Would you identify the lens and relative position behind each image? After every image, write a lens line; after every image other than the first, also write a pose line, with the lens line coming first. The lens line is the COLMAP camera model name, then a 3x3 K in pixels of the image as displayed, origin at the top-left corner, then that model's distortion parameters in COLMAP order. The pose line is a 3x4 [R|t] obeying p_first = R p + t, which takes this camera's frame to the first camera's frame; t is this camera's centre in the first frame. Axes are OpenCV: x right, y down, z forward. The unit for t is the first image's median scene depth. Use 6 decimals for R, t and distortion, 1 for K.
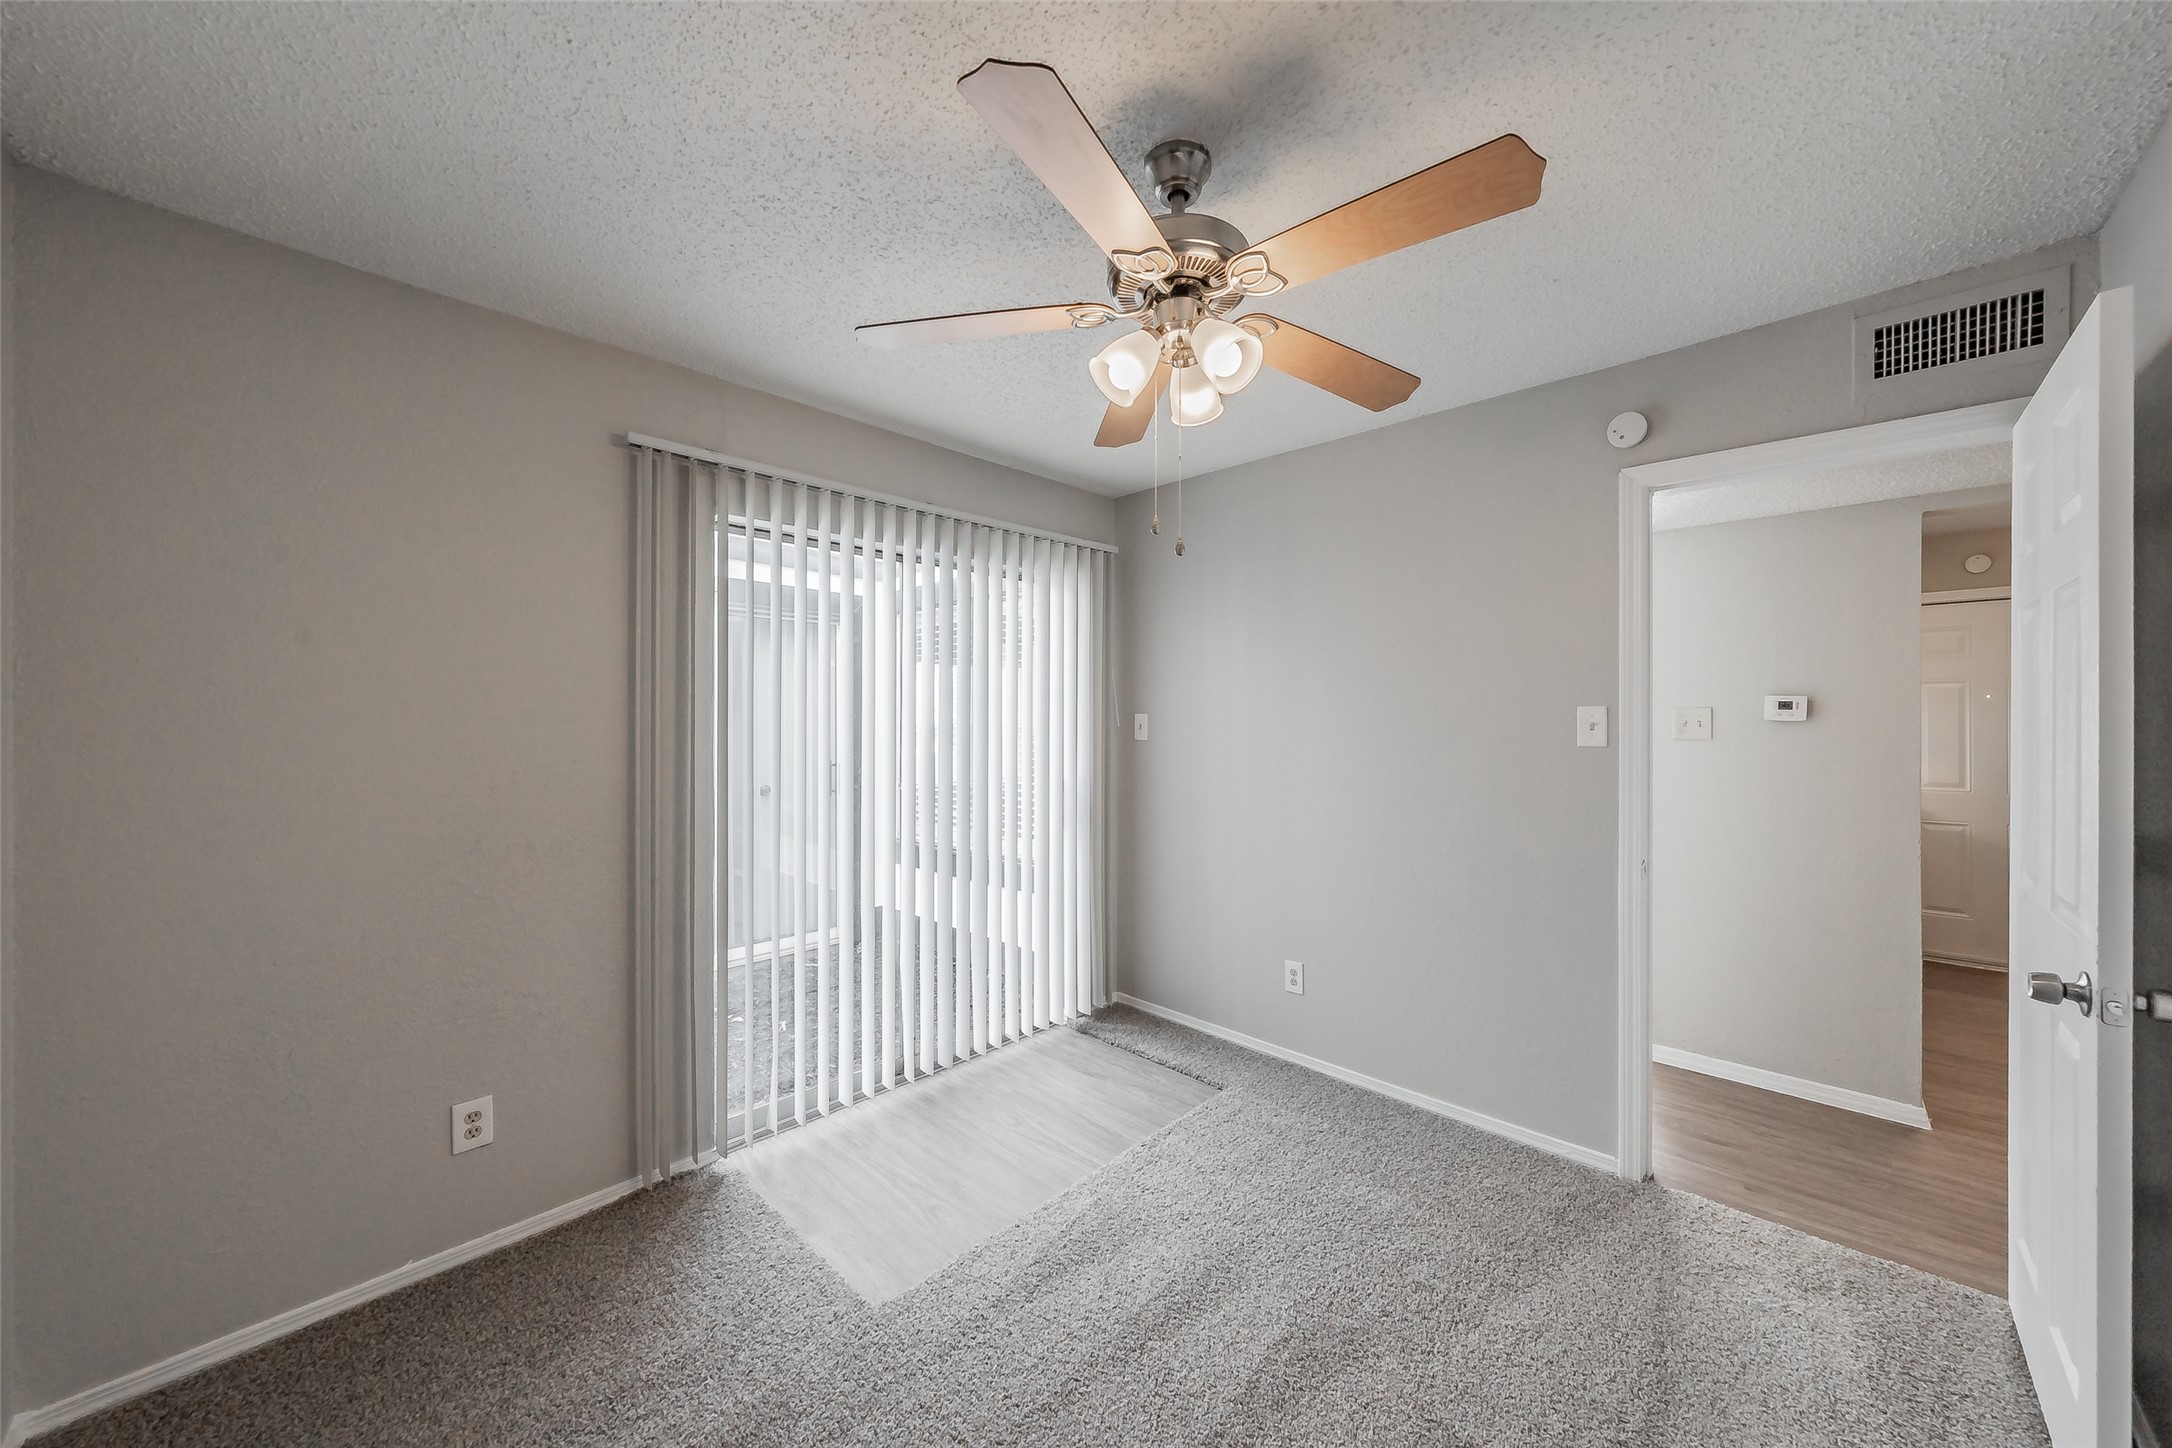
lens RADIAL K [[780.4, 0, 1125.8], [0, 780.4, 714.3], [0, 0, 1]] dist [-0.000181, -0.000148]
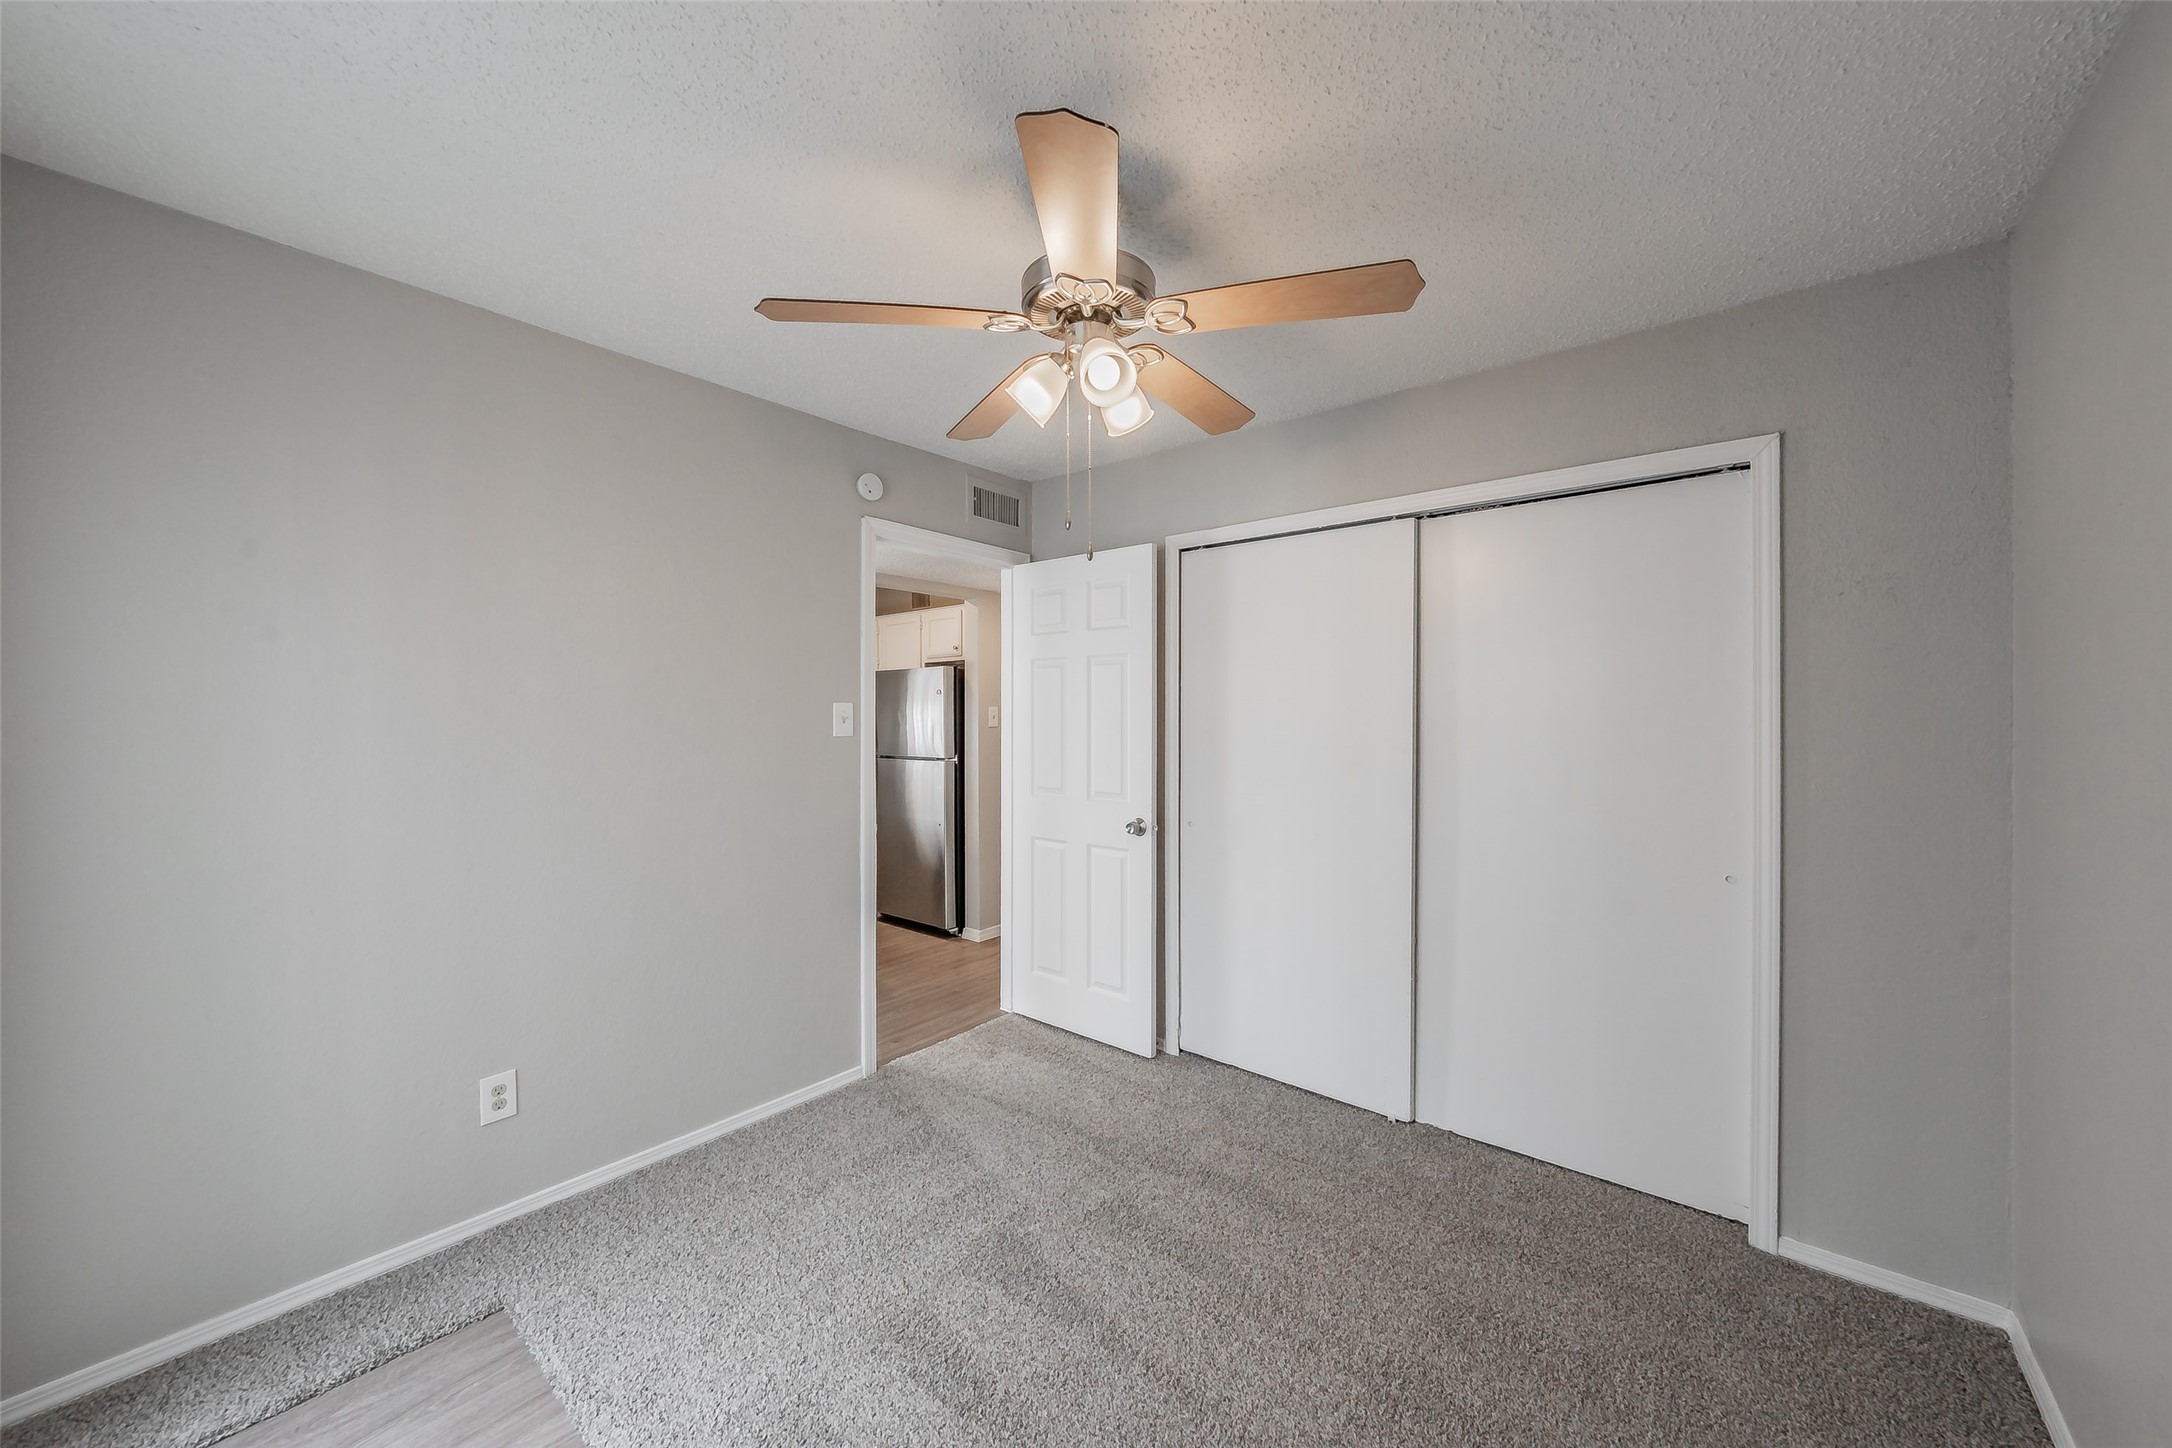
lens RADIAL K [[780.4, 0, 1125.8], [0, 780.4, 714.3], [0, 0, 1]] dist [-0.000181, -0.000148]
pose [[-0.077848, 0.003510, 0.996959, -0.607969], [-0.004325, 0.999983, -0.003859, 0.009132], [-0.996956, -0.004613, -0.077831, 0.630415]]
